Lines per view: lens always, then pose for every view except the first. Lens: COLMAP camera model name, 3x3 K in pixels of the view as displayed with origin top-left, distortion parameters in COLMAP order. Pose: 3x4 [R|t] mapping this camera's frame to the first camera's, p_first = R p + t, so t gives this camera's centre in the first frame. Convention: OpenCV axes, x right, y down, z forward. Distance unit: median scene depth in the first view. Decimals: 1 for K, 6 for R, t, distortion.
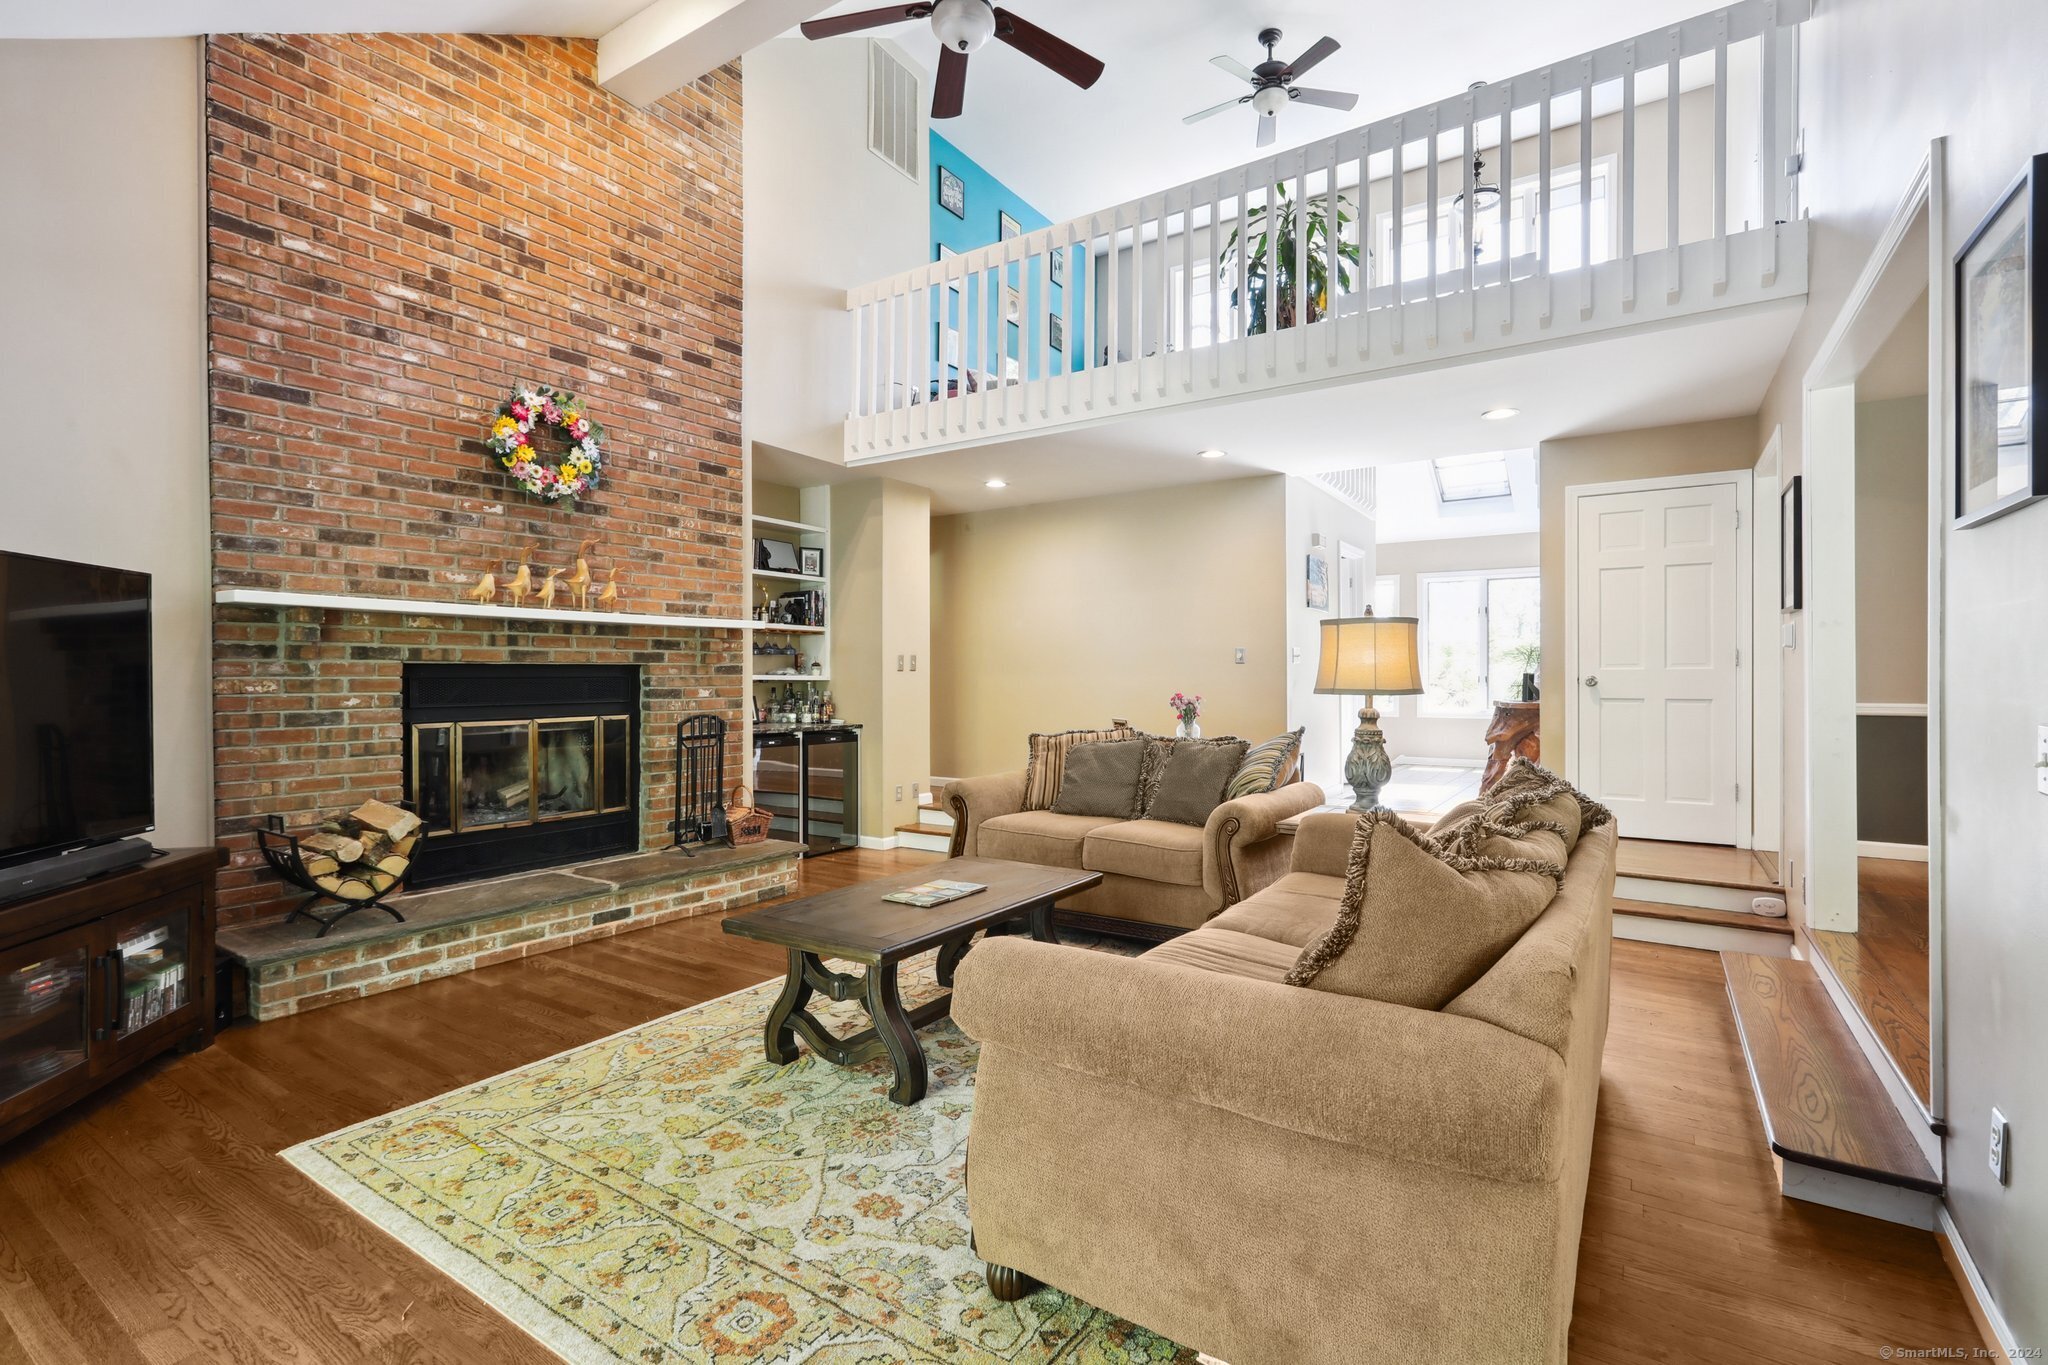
lens RADIAL K [[937.6, 0, 1027.0], [0, 937.6, 685.1], [0, 0, 1]] dist [0.002611, 0.001183]
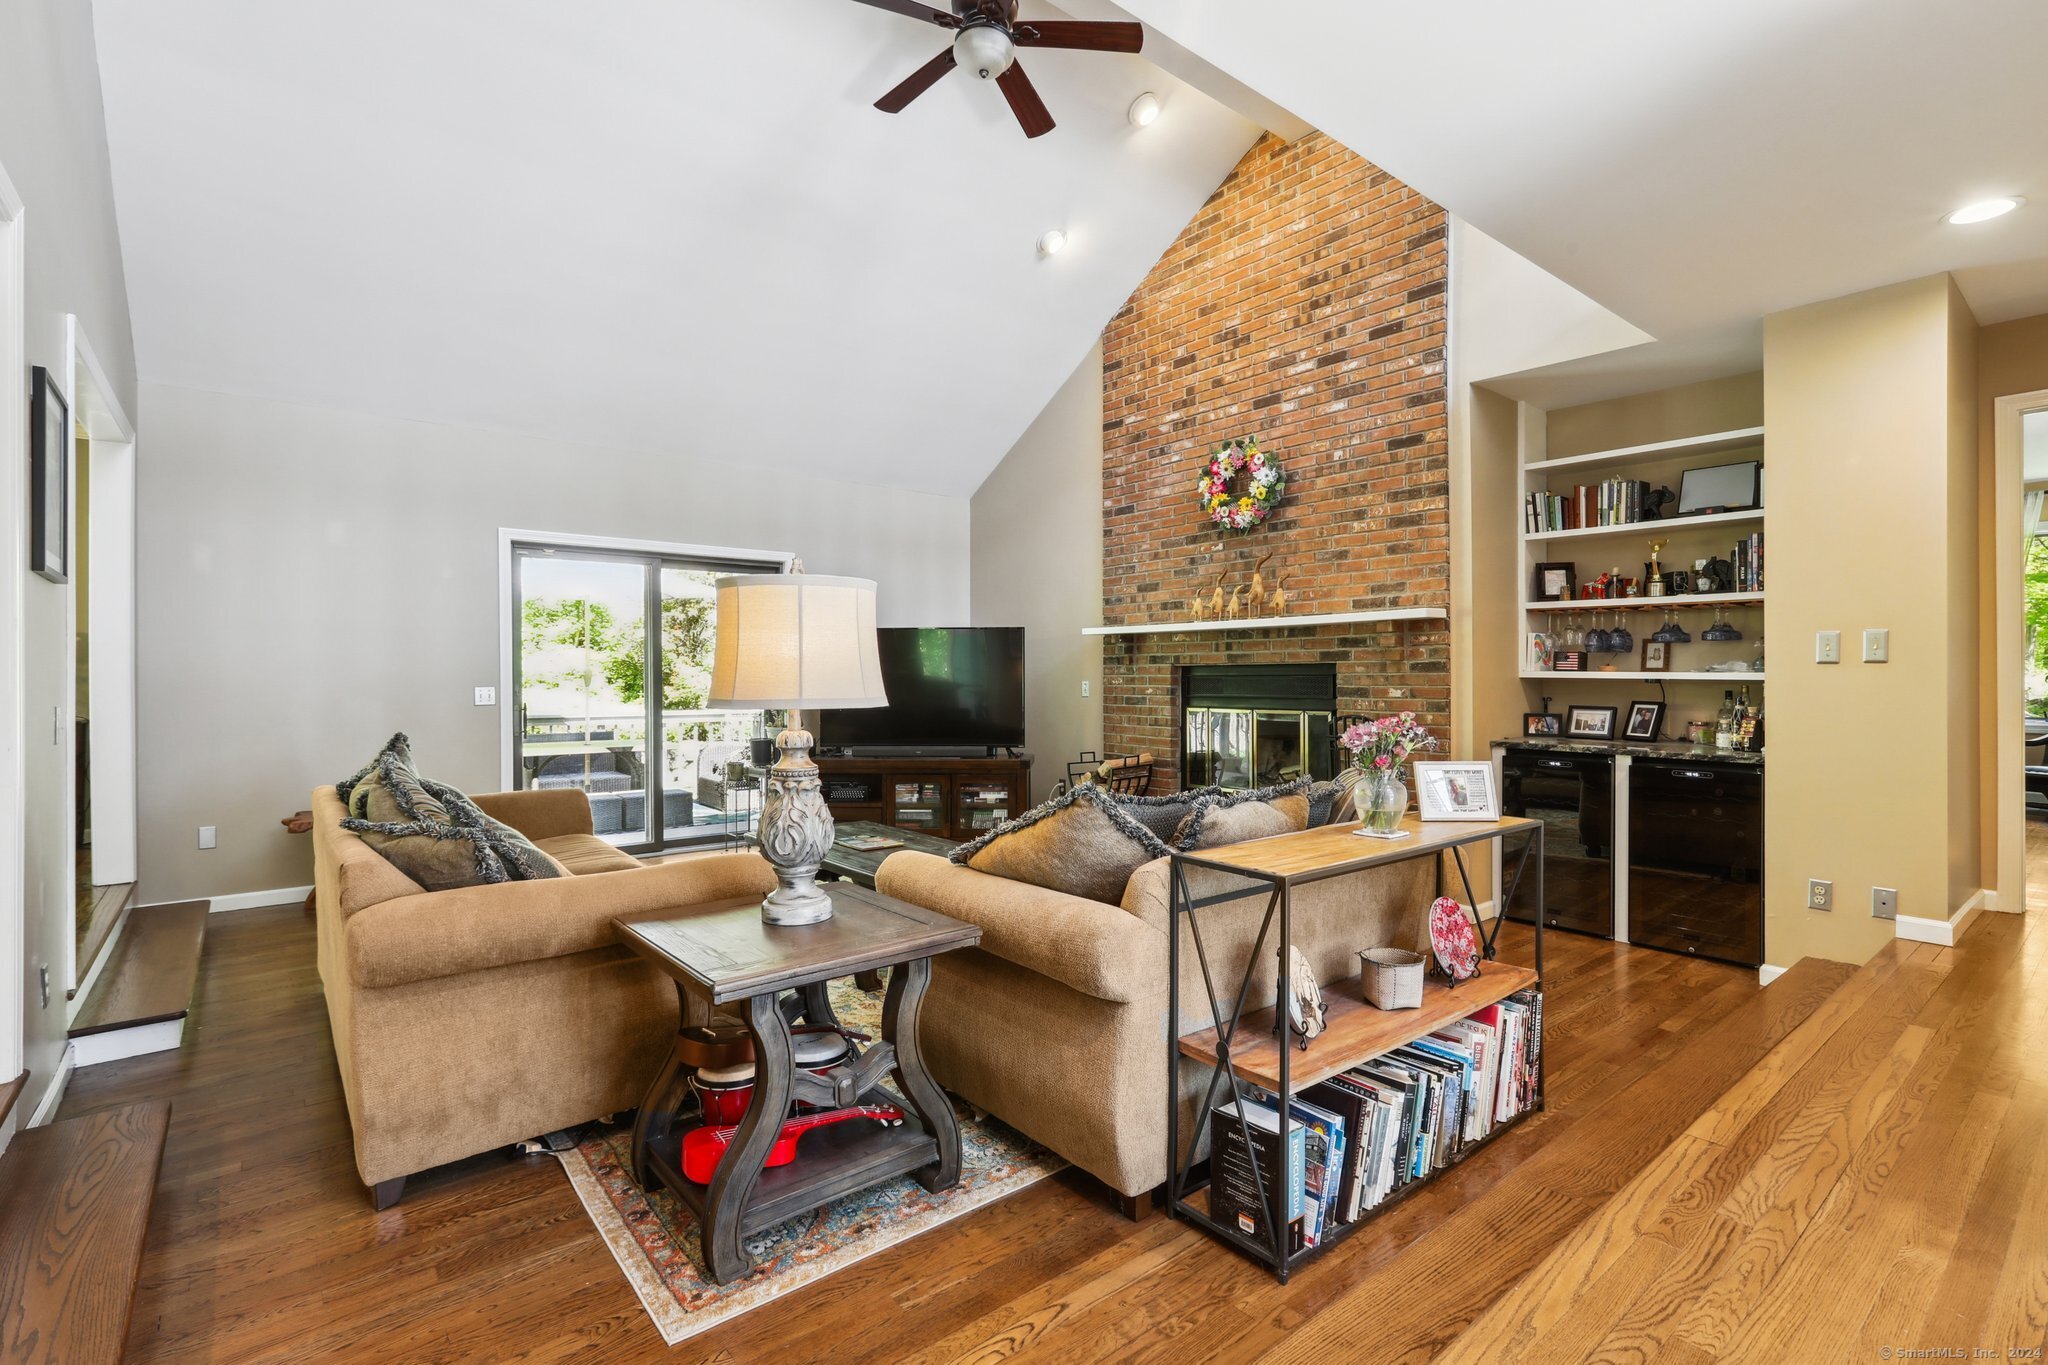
lens RADIAL K [[937.6, 0, 1021.9], [0, 937.6, 671.7], [0, 0, 1]] dist [0.002611, 0.001183]
pose [[-0.292883, -0.000341, -0.956148, 0.723030], [-0.005807, 0.999982, 0.001422, -0.012984], [0.956131, 0.005969, -0.292880, 1.058600]]
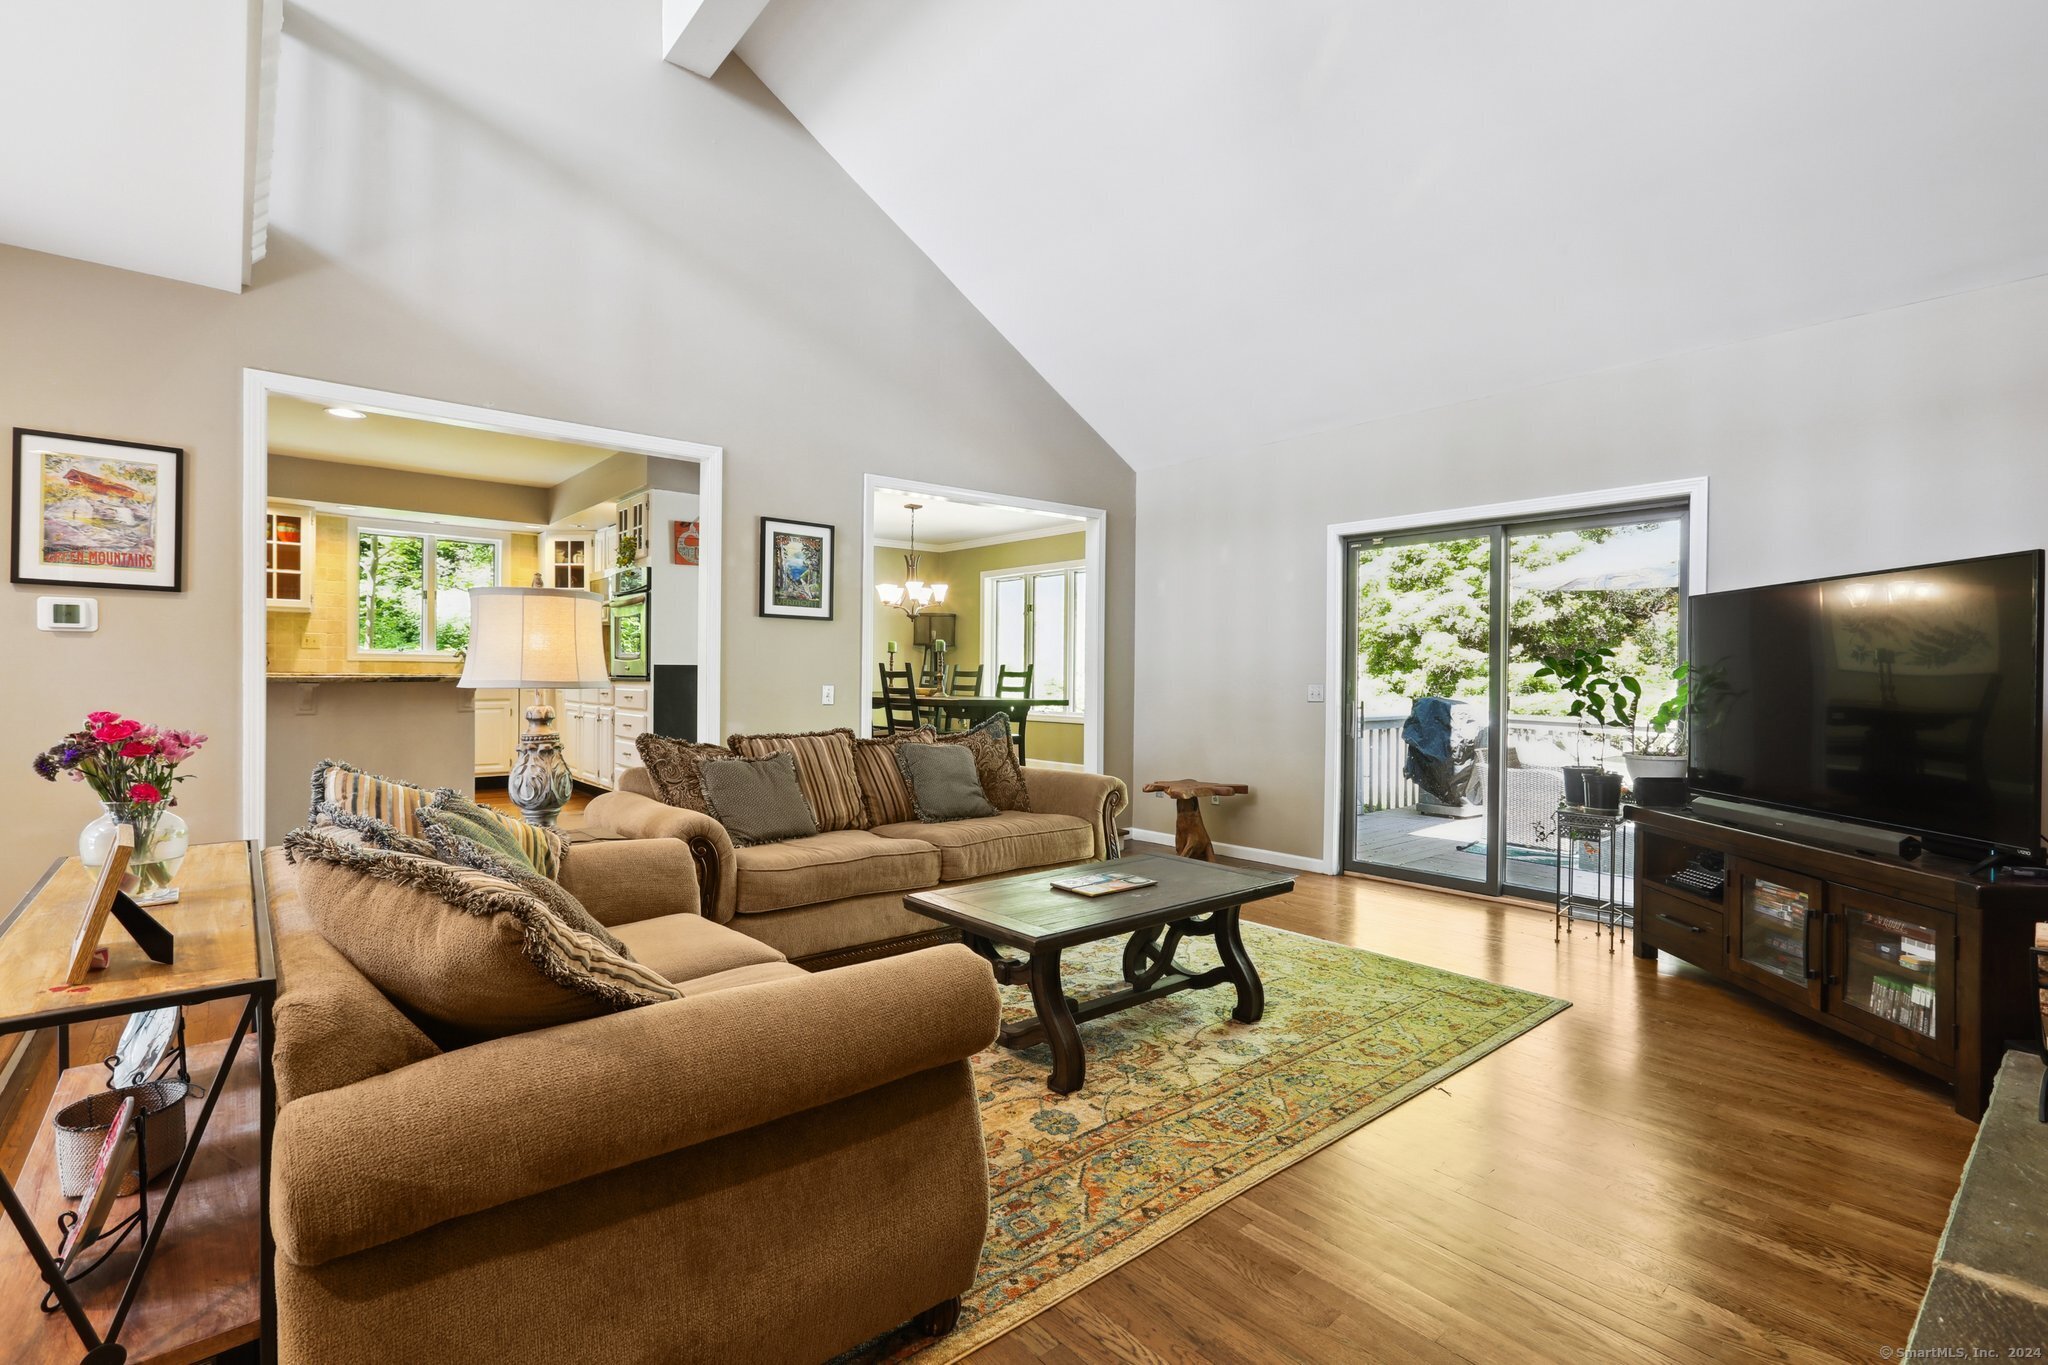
lens RADIAL K [[937.6, 0, 1022.9], [0, 937.6, 676.2], [0, 0, 1]] dist [0.002611, 0.001183]
pose [[-0.960830, -0.006243, 0.277069, -0.196366], [-0.003637, 0.999944, 0.009917, -0.007309], [-0.277115, 0.008521, -0.960799, 1.344124]]
